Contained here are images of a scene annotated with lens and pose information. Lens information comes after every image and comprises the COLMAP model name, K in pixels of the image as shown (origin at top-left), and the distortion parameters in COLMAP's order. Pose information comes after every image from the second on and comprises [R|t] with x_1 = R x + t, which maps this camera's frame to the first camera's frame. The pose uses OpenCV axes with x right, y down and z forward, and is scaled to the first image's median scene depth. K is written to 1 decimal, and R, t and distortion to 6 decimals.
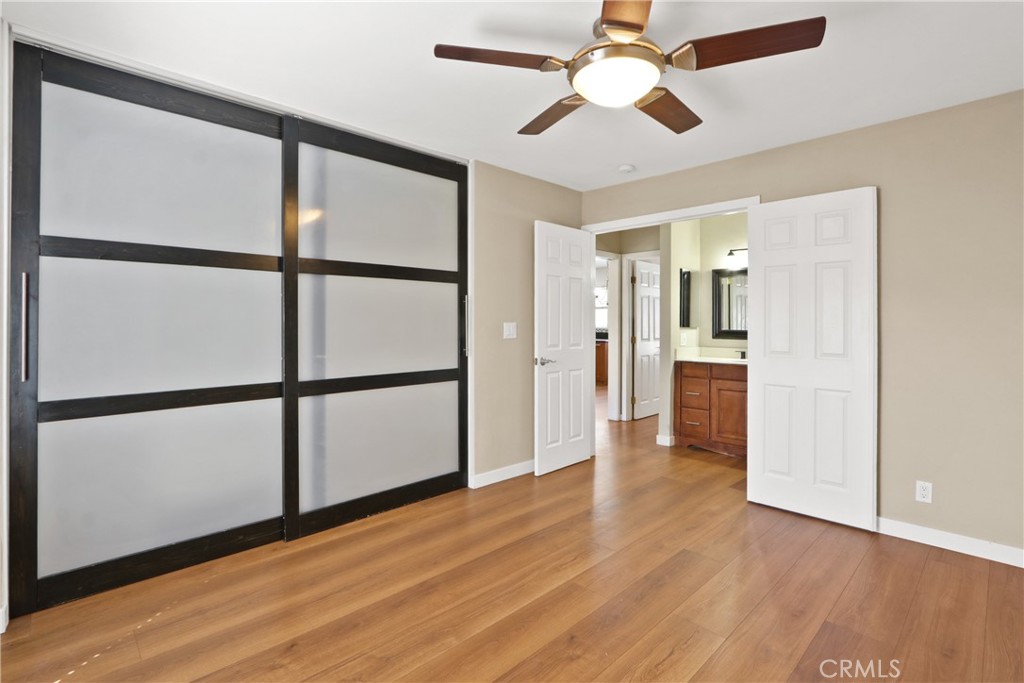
lens RADIAL K [[479.2, 0, 515.6], [0, 479.2, 332.3], [0, 0, 1]] dist [-0.013742, 0.000015]
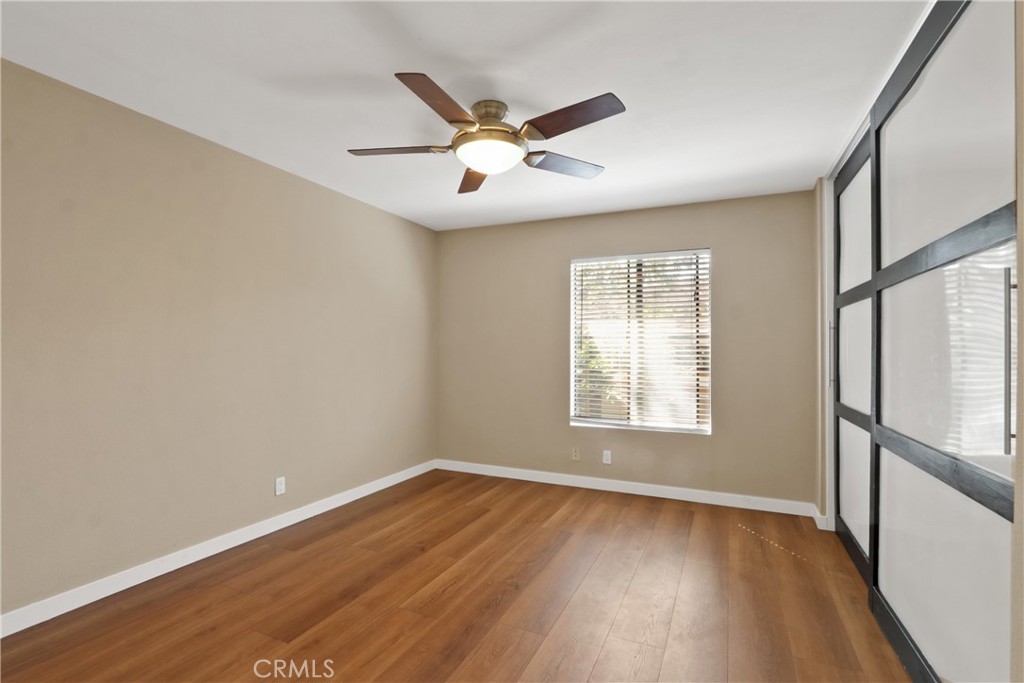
lens RADIAL K [[479.2, 0, 515.6], [0, 479.2, 332.3], [0, 0, 1]] dist [-0.013742, 0.000015]
pose [[-0.928099, -0.022102, -0.371676, 0.513881], [-0.016576, 0.999700, -0.018057, -0.033789], [0.371963, -0.010597, -0.928187, 1.826104]]
